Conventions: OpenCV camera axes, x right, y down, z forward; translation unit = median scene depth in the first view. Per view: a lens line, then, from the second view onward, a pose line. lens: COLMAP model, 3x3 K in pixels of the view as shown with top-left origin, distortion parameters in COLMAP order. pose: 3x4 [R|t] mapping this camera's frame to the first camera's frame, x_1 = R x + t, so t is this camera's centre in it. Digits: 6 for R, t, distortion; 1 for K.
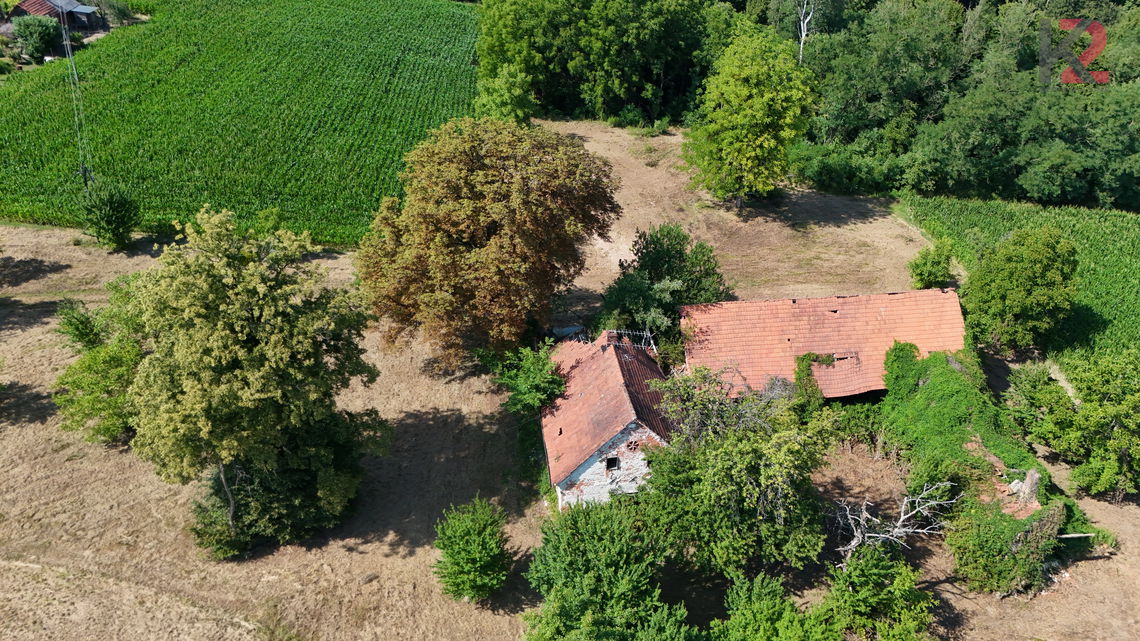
lens RADIAL K [[858.3, 0, 566.3], [0, 858.3, 318.0], [0, 0, 1]] dist [0.074136, -0.073889]
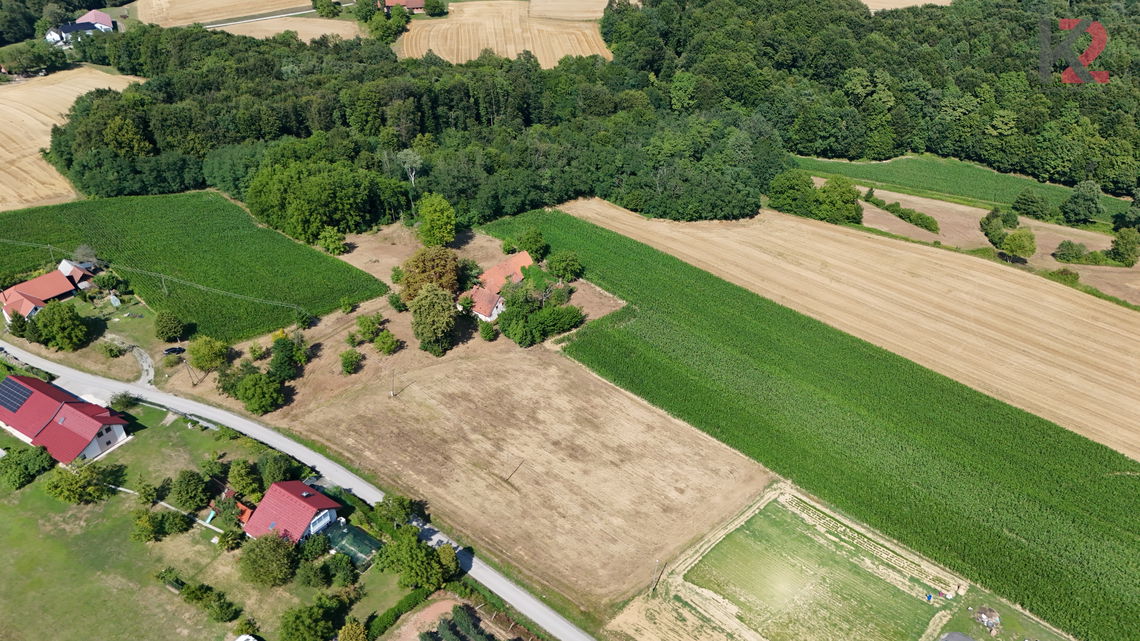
lens RADIAL K [[858.3, 0, 572.8], [0, 858.3, 316.4], [0, 0, 1]] dist [0.074136, -0.073889]
pose [[0.723712, -0.375068, 0.579280, -2.404033], [0.371873, 0.919068, 0.130478, -0.248433], [-0.581336, 0.120990, 0.804618, -3.052743]]
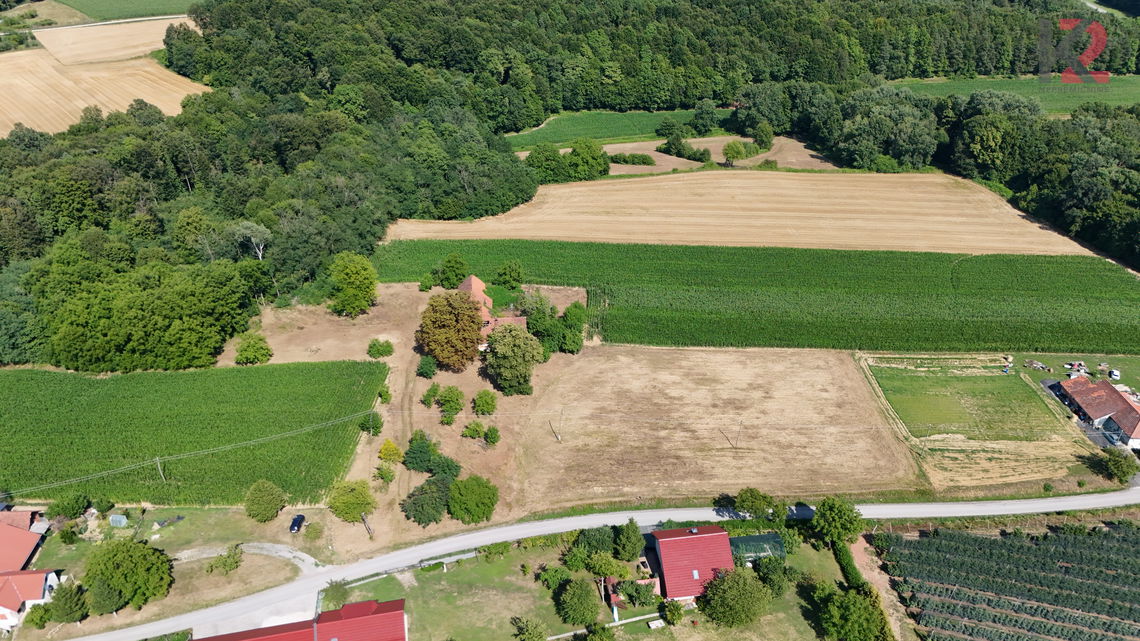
lens RADIAL K [[858.3, 0, 570.0], [0, 858.3, 323.8], [0, 0, 1]] dist [0.074136, -0.073889]
pose [[0.044699, -0.537317, 0.842195, -3.668457], [0.524412, 0.730165, 0.438009, -1.657178], [-0.850291, 0.422079, 0.314413, -0.704414]]
